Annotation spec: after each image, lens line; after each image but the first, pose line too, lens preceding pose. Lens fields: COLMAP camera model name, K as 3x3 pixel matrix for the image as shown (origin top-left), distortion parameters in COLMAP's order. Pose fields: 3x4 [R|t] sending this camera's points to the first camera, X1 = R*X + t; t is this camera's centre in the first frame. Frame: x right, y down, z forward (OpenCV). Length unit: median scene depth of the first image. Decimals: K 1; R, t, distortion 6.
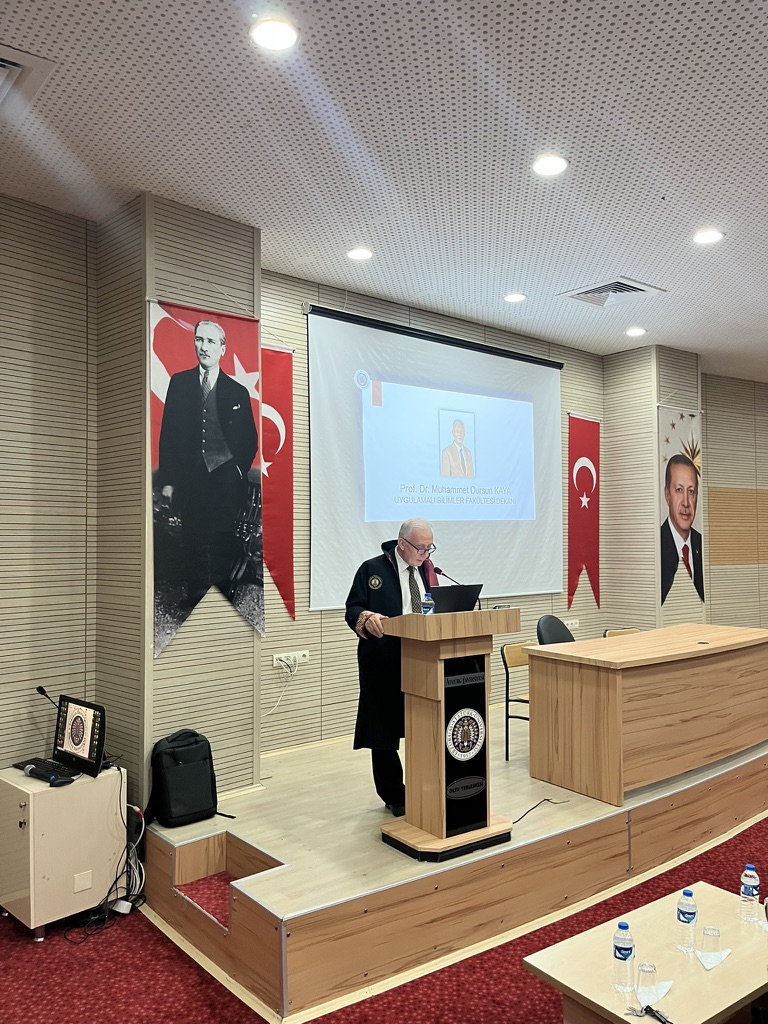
lens RADIAL K [[774.8, 0, 393.5], [0, 774.8, 519.0], [0, 0, 1]] dist [0.052543, -0.059056]
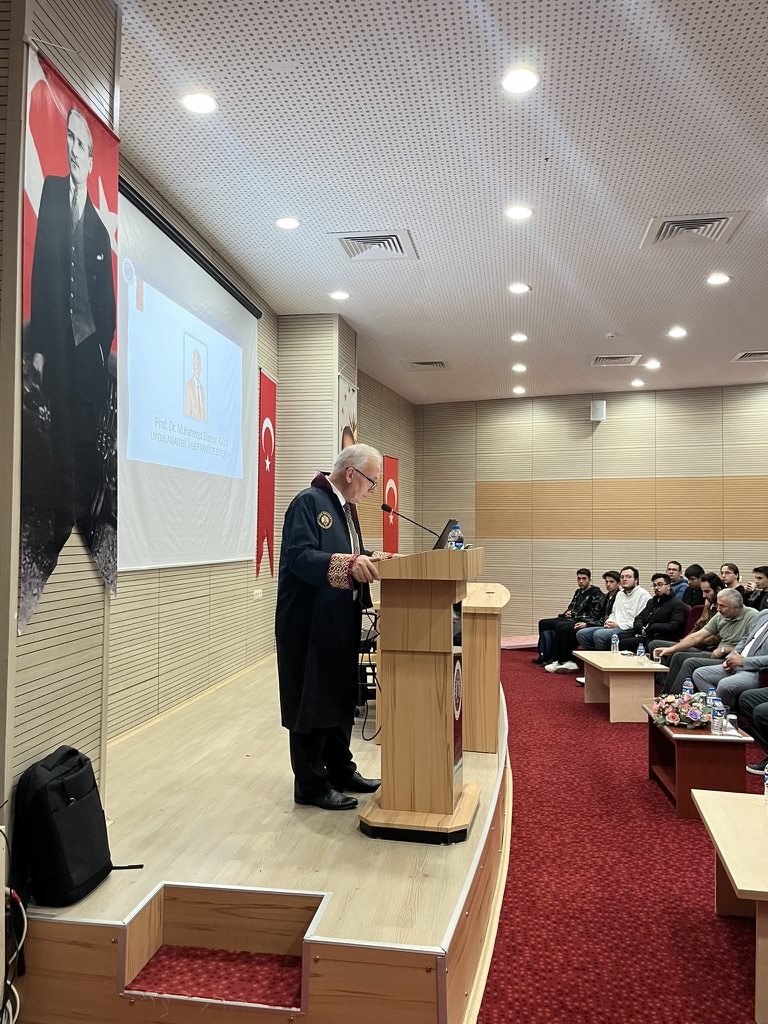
lens RADIAL K [[774.8, 0, 391.3], [0, 774.8, 513.5], [0, 0, 1]] dist [0.052543, -0.059056]
pose [[0.746327, 0.032943, 0.664763, -0.423782], [-0.031444, 0.999404, -0.014225, 0.072413], [-0.664836, -0.010286, 0.746919, 0.308834]]
